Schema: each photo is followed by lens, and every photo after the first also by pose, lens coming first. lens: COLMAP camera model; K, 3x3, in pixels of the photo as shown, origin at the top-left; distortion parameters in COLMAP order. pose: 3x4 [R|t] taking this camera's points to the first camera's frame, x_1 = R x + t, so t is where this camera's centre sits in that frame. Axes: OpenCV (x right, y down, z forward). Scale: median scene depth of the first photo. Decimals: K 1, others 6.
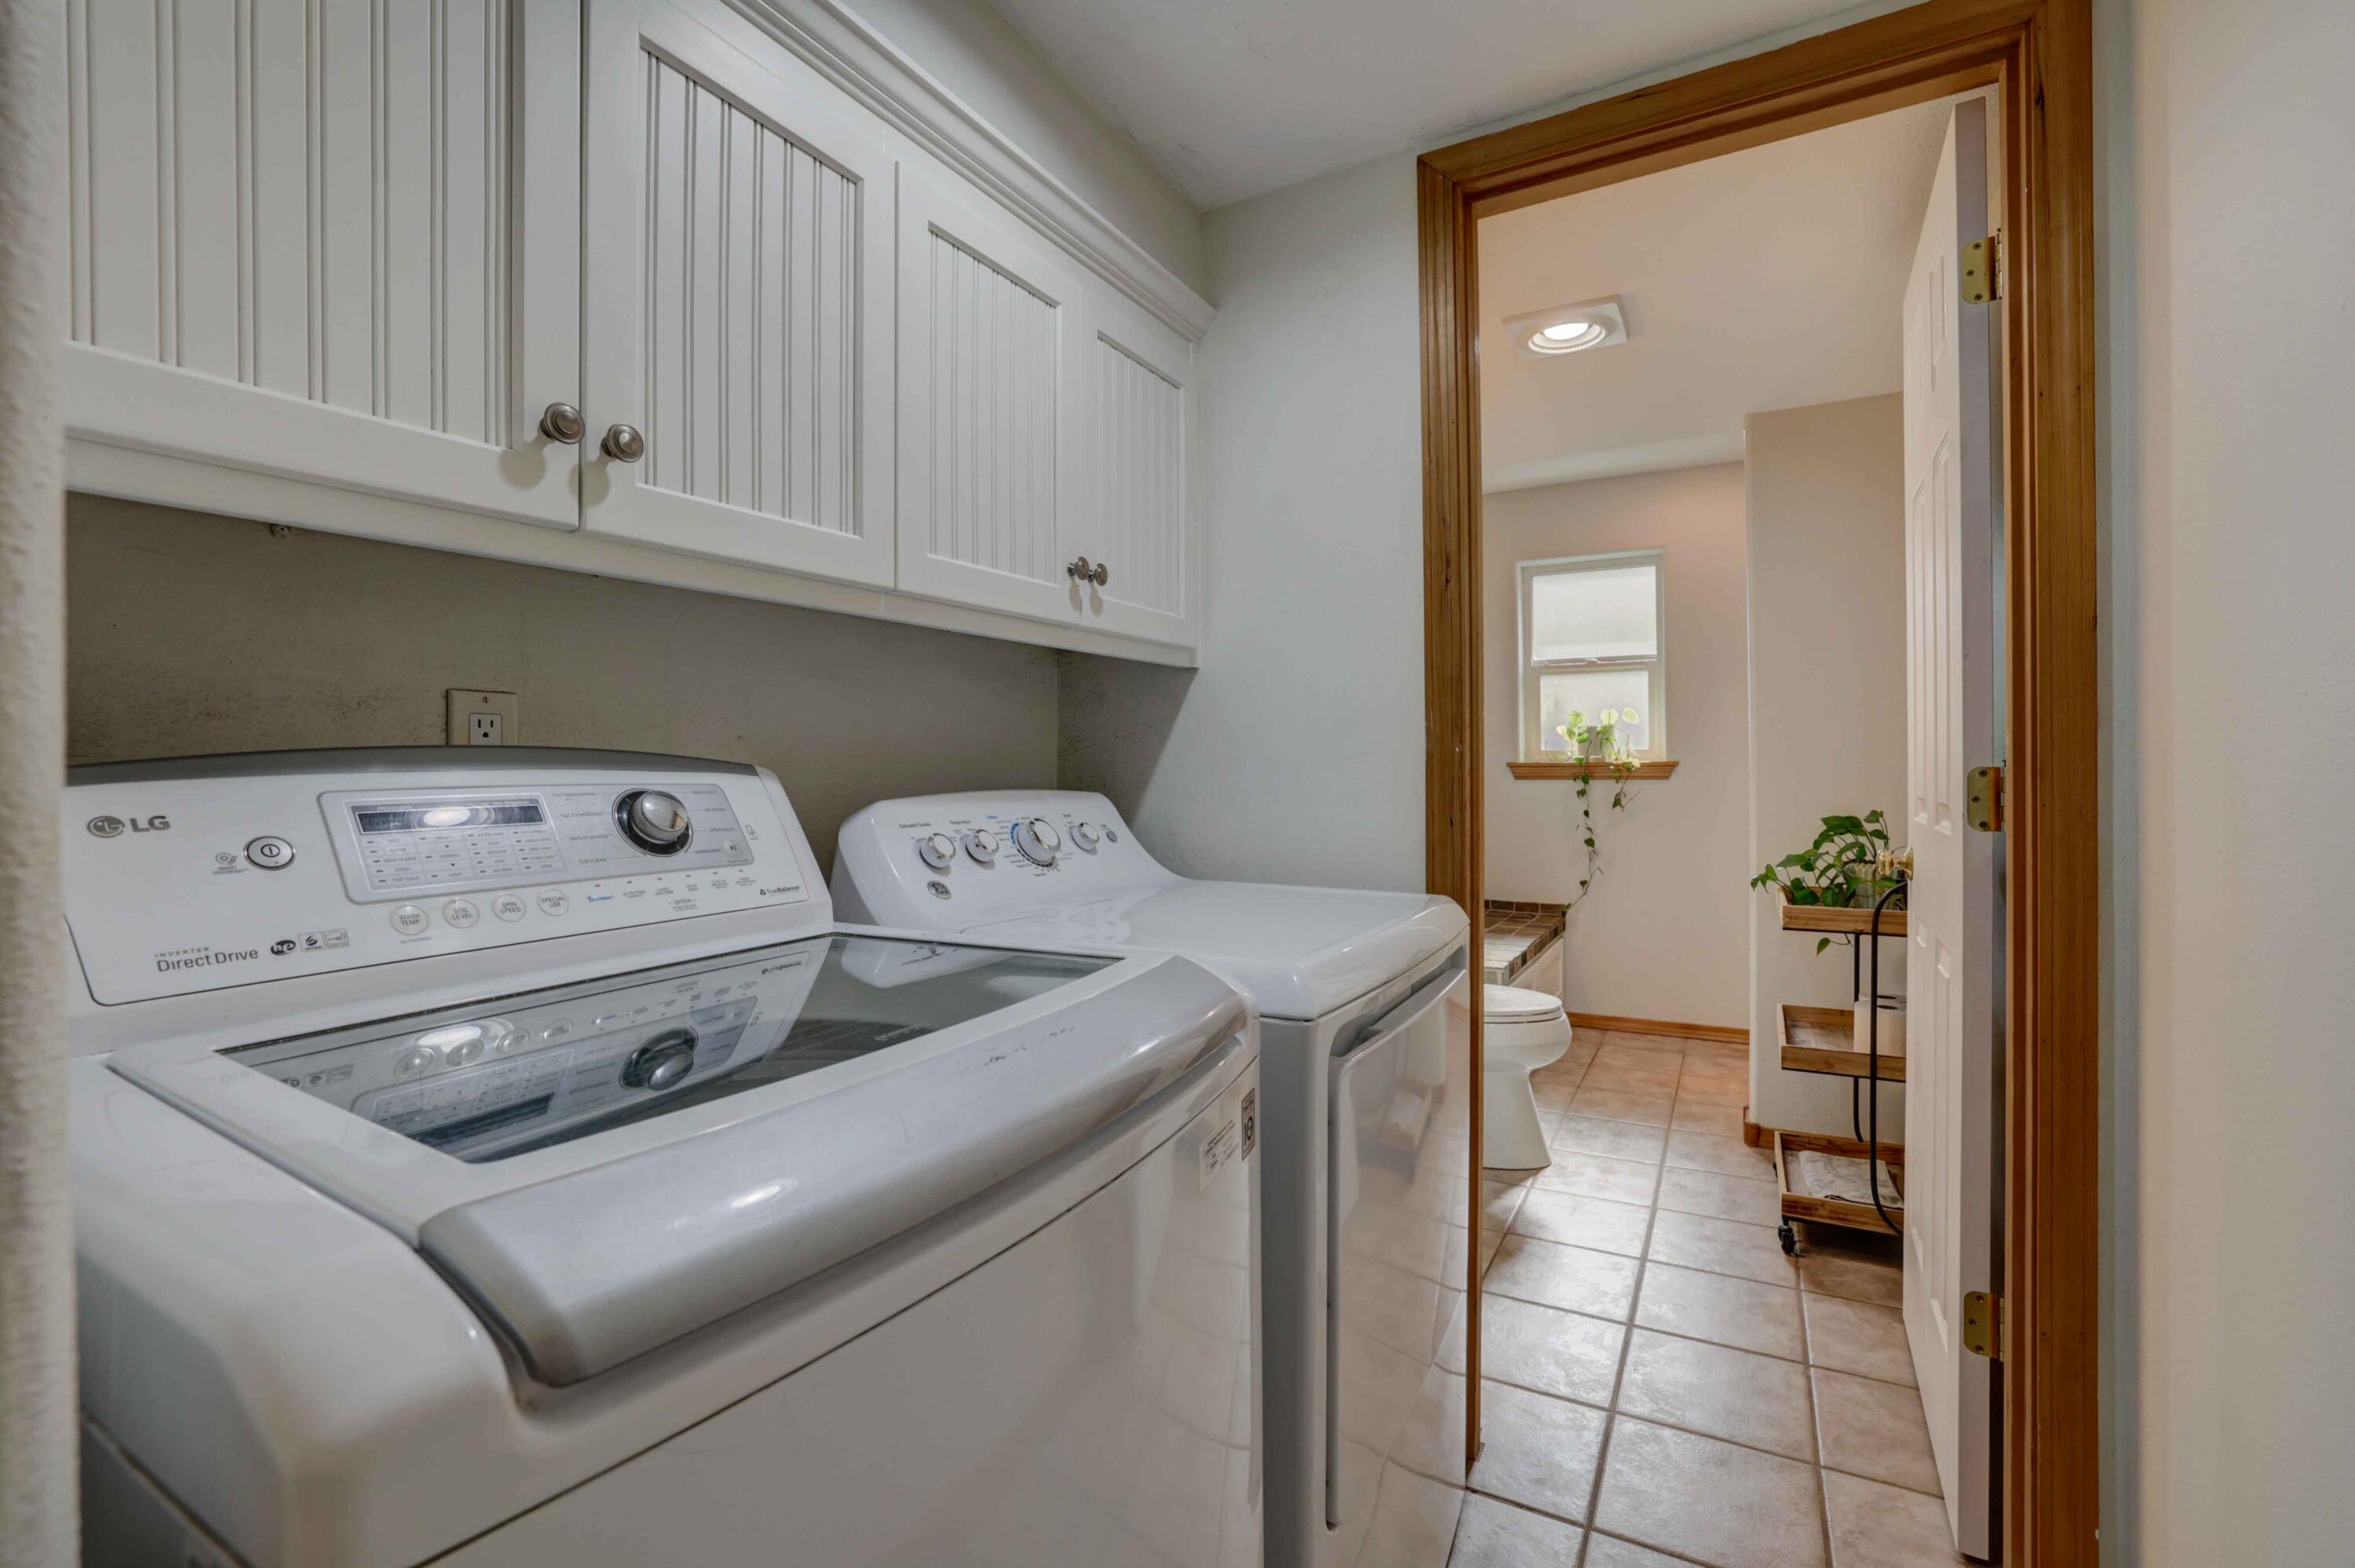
lens RADIAL K [[1029.3, 0, 1180.6], [0, 1029.3, 771.9], [0, 0, 1]] dist [-0.032450, 0.000633]
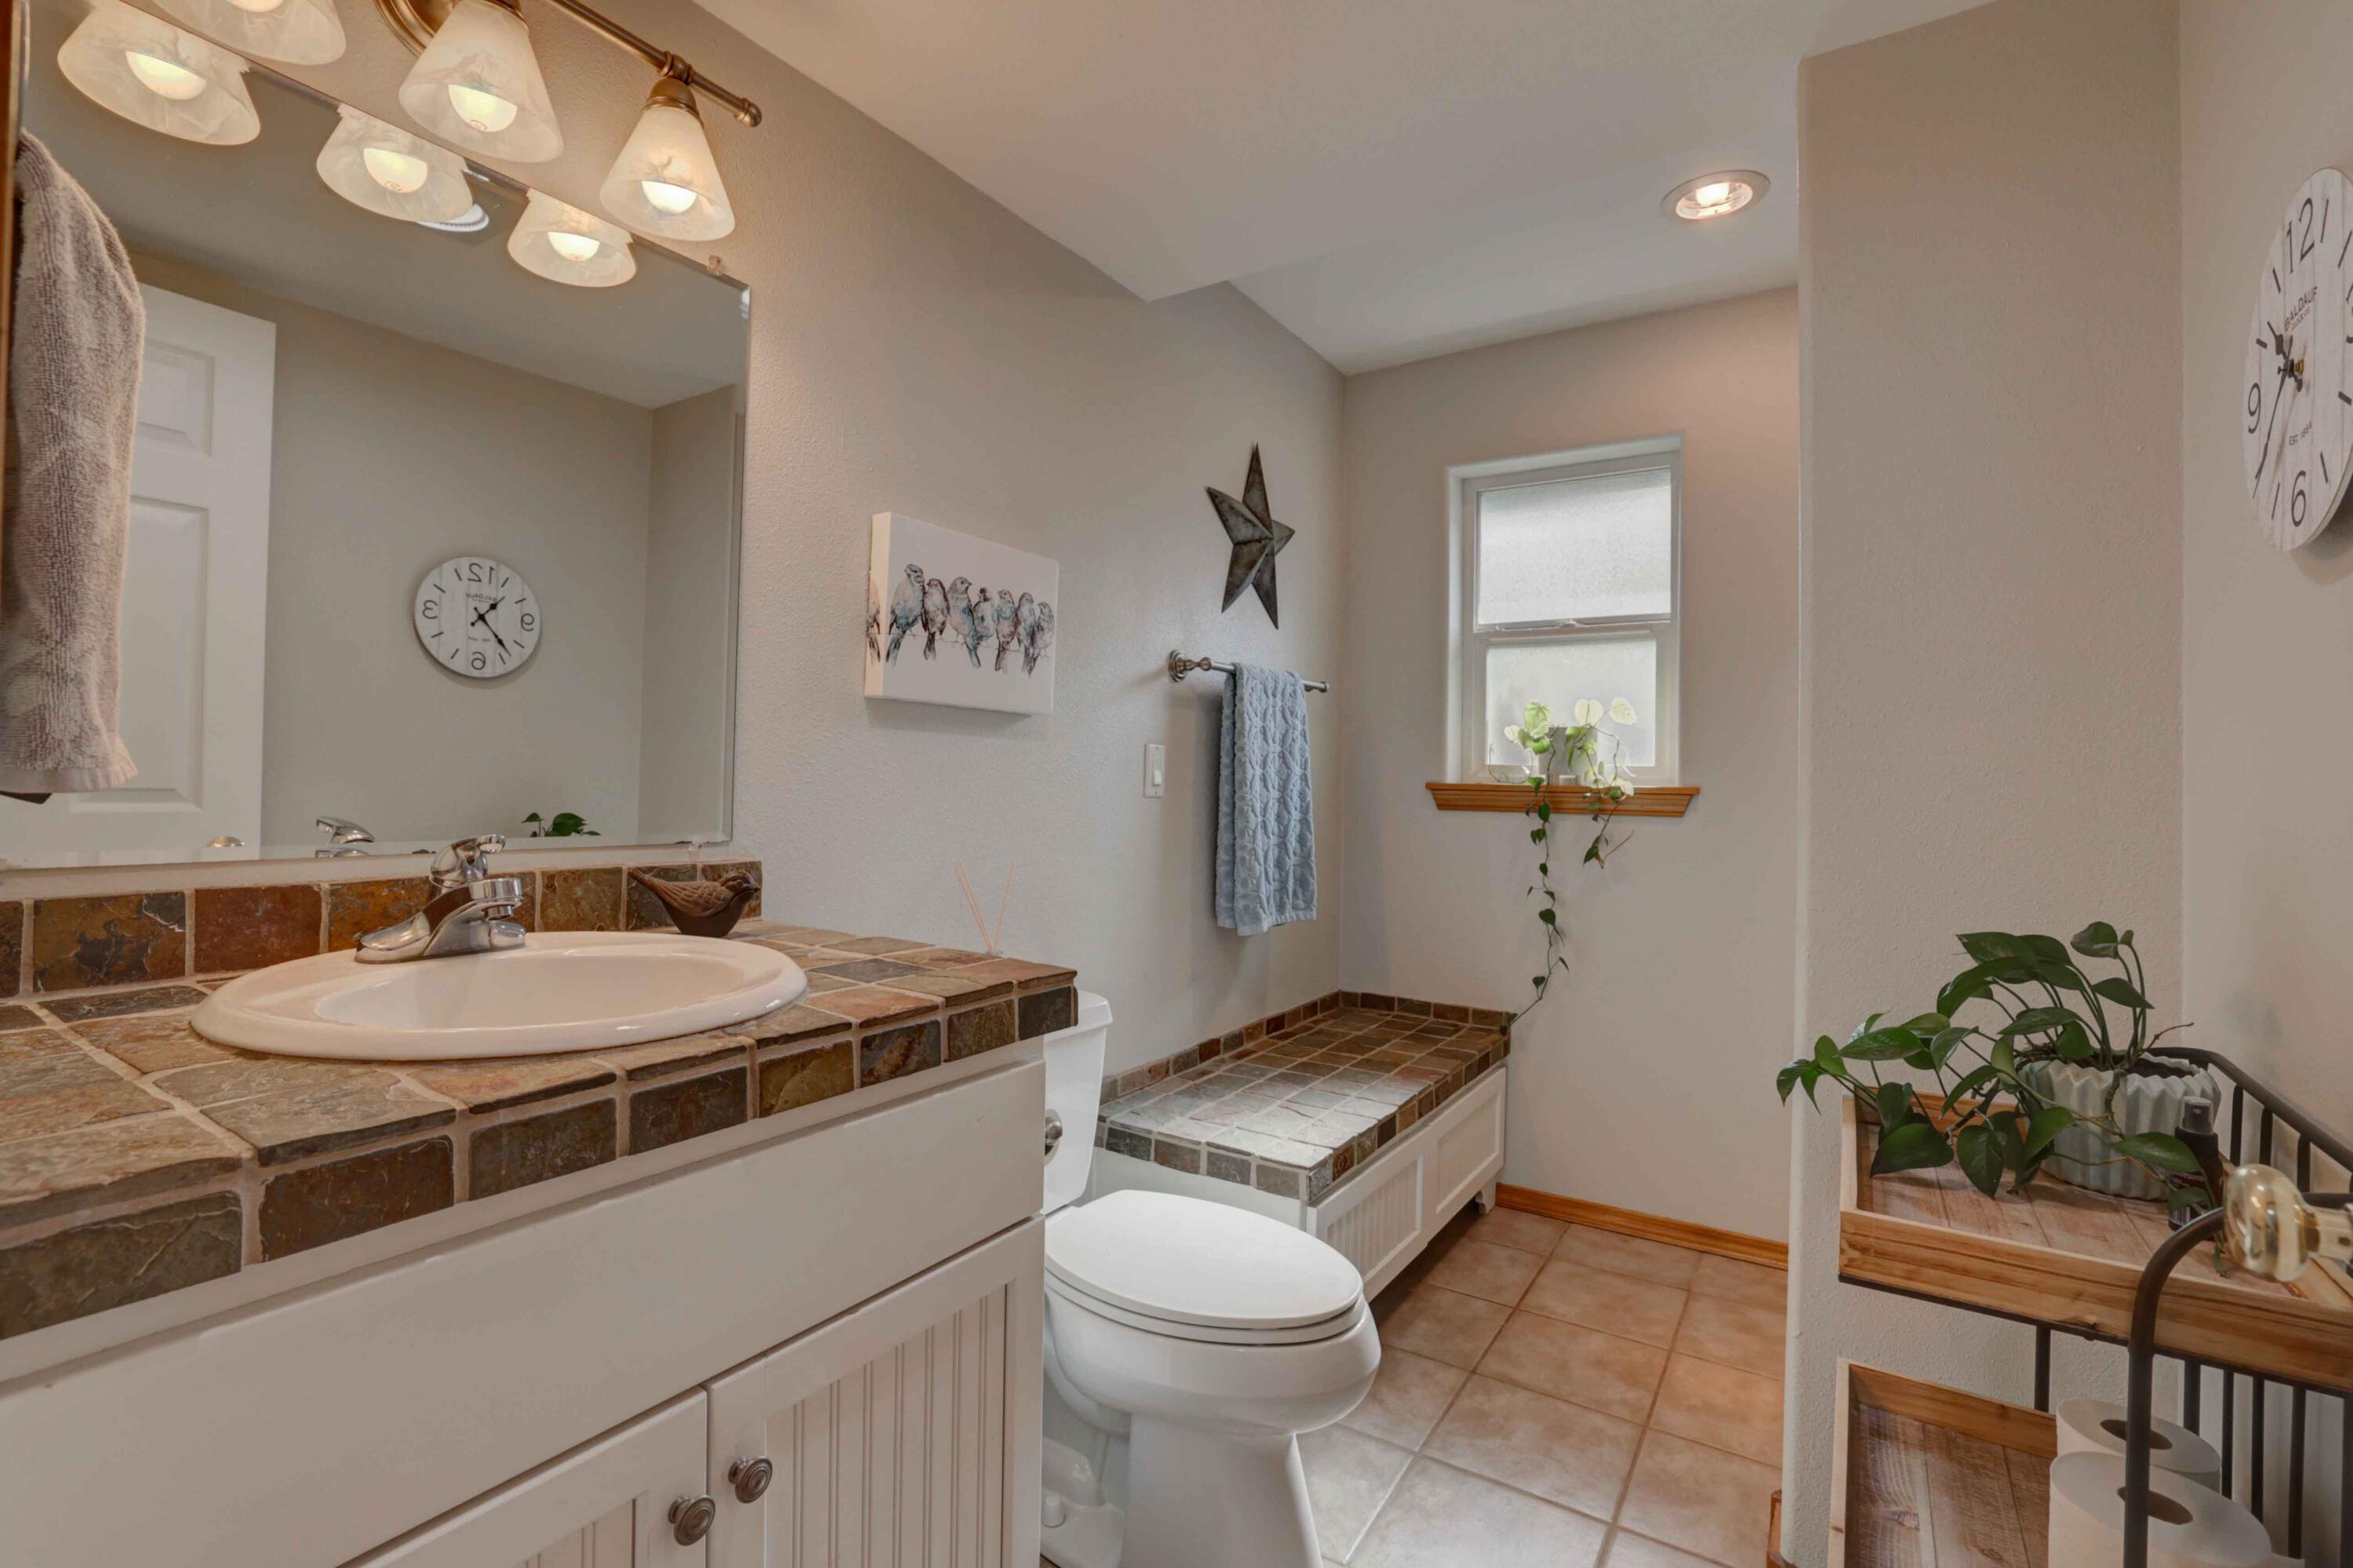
lens RADIAL K [[1028.6, 0, 1179.6], [0, 1028.6, 771.9], [0, 0, 1]] dist [-0.032450, 0.000633]
pose [[0.996375, 0.025631, -0.081121, 0.229683], [-0.026732, 0.999564, -0.012513, -0.003884], [0.080765, 0.014636, 0.996626, 0.374741]]
